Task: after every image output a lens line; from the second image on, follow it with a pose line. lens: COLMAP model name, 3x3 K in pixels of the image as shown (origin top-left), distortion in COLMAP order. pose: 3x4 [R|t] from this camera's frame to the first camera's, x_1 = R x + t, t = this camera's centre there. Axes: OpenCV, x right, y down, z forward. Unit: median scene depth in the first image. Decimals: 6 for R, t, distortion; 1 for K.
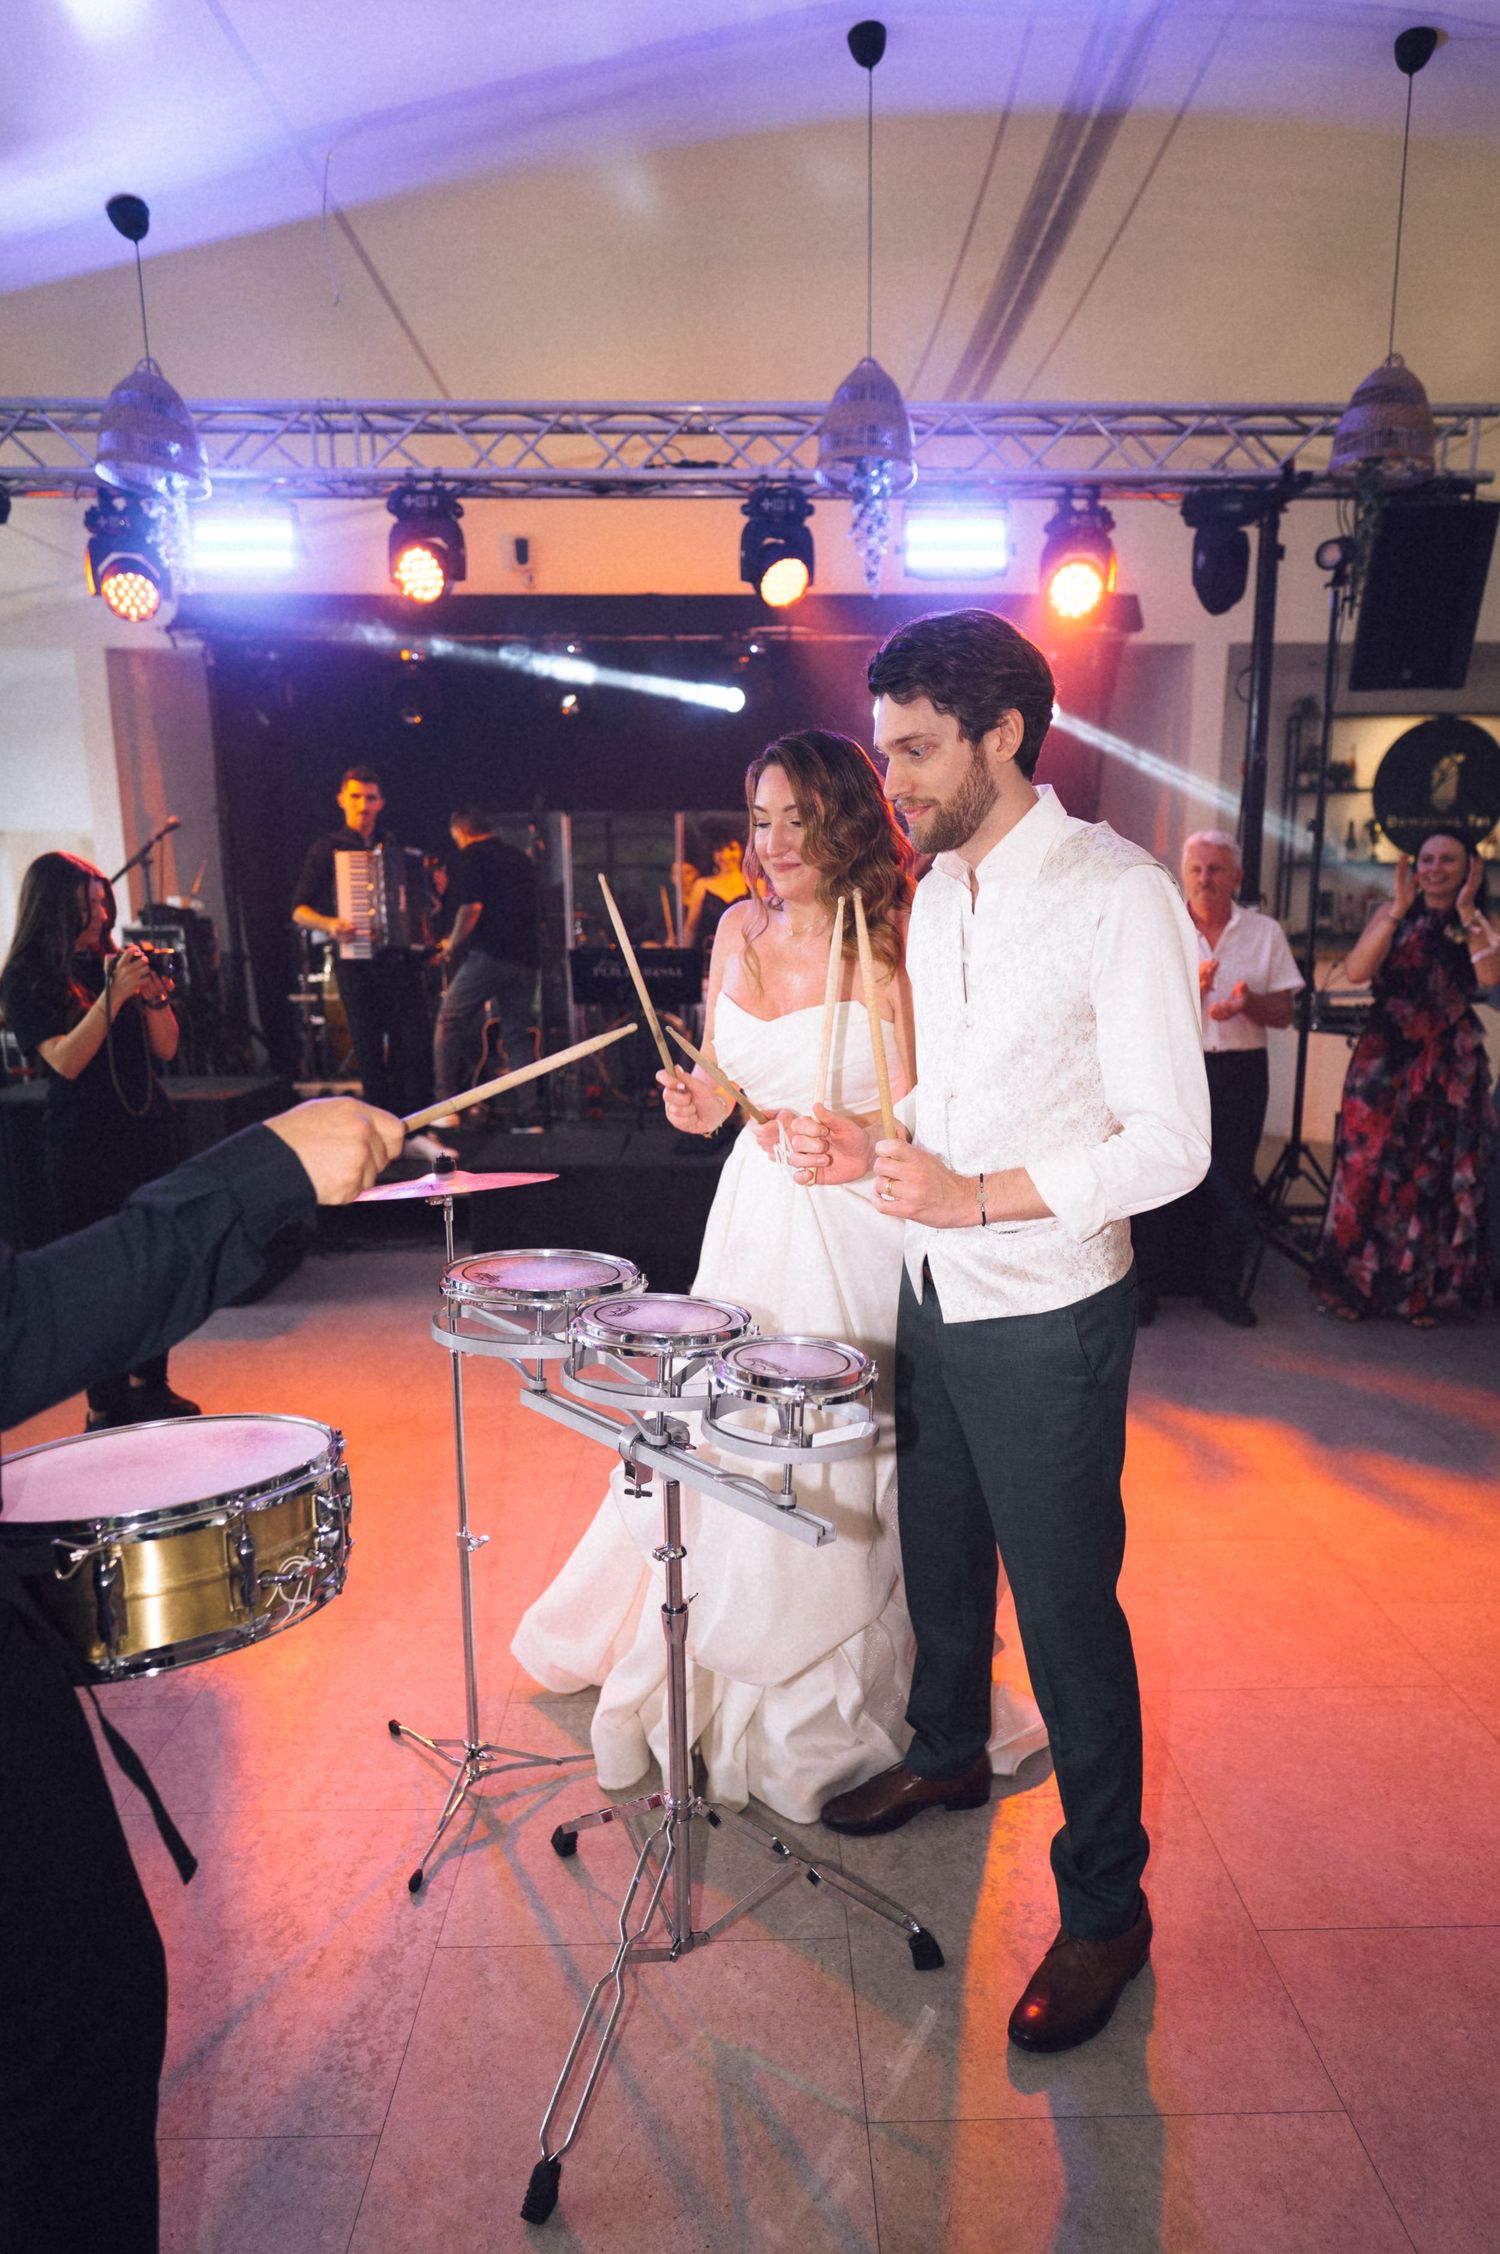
lens RADIAL K [[1297.2, 0, 750.0], [0, 1297.2, 1127.0], [0, 0, 1]] dist [0.000282, -0.000495]
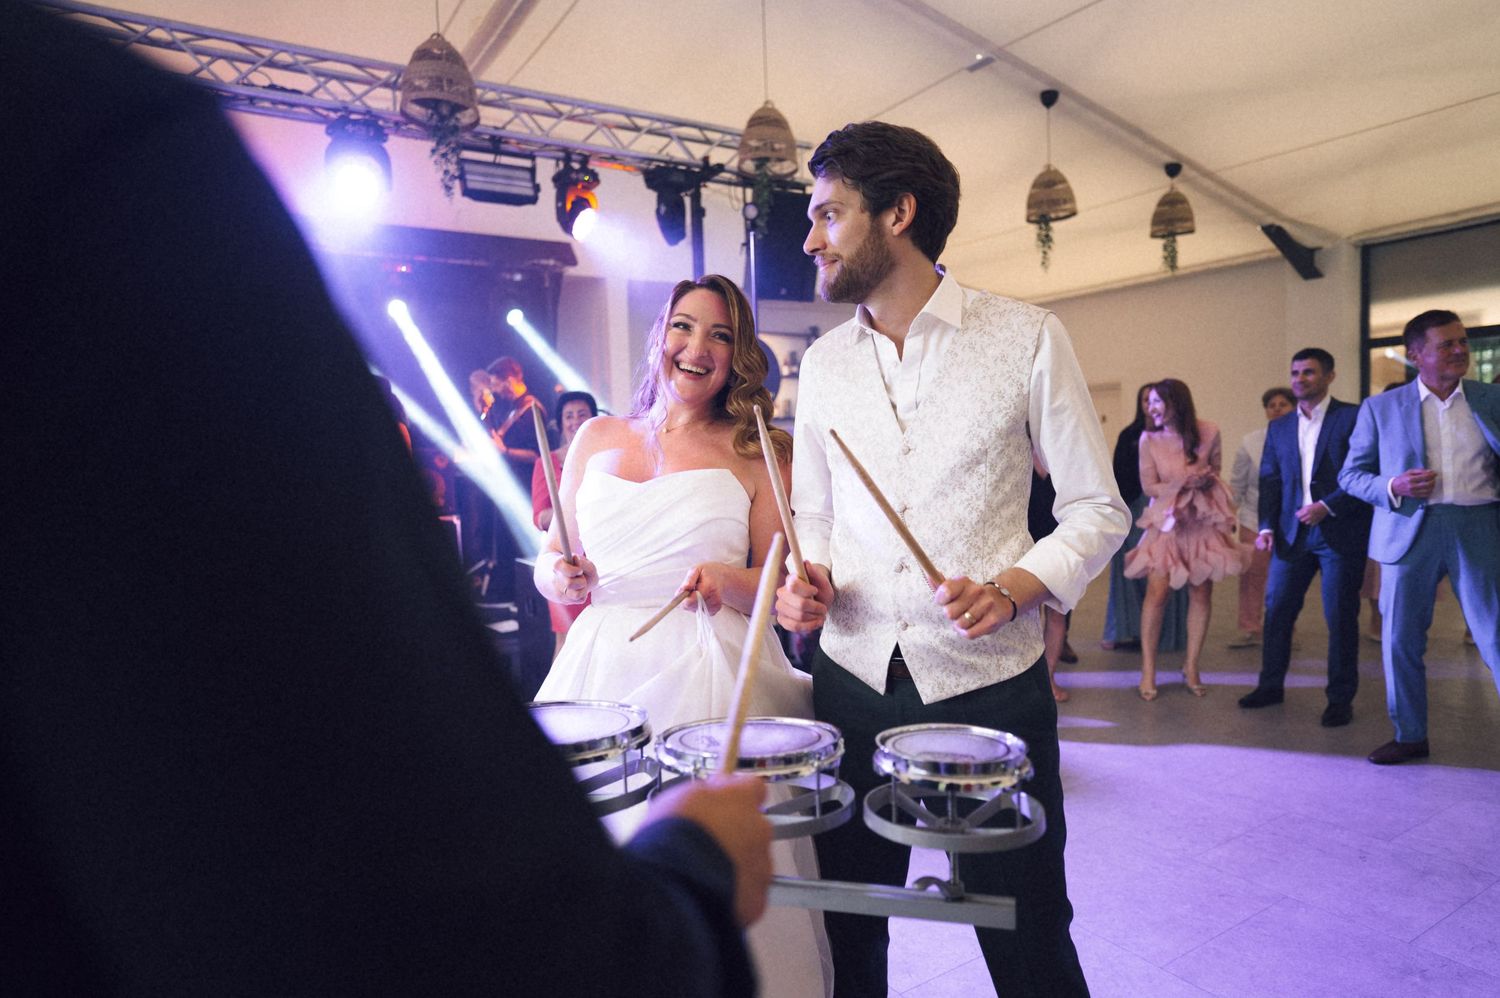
lens RADIAL K [[863.2, 0, 750.0], [0, 863.2, 499.0], [0, 0, 1]] dist [0.000282, -0.000495]
pose [[0.852840, -0.054554, 0.519315, -0.112994], [0.118590, 0.988776, -0.090881, 0.006796], [-0.508528, 0.139093, 0.849736, 0.126312]]
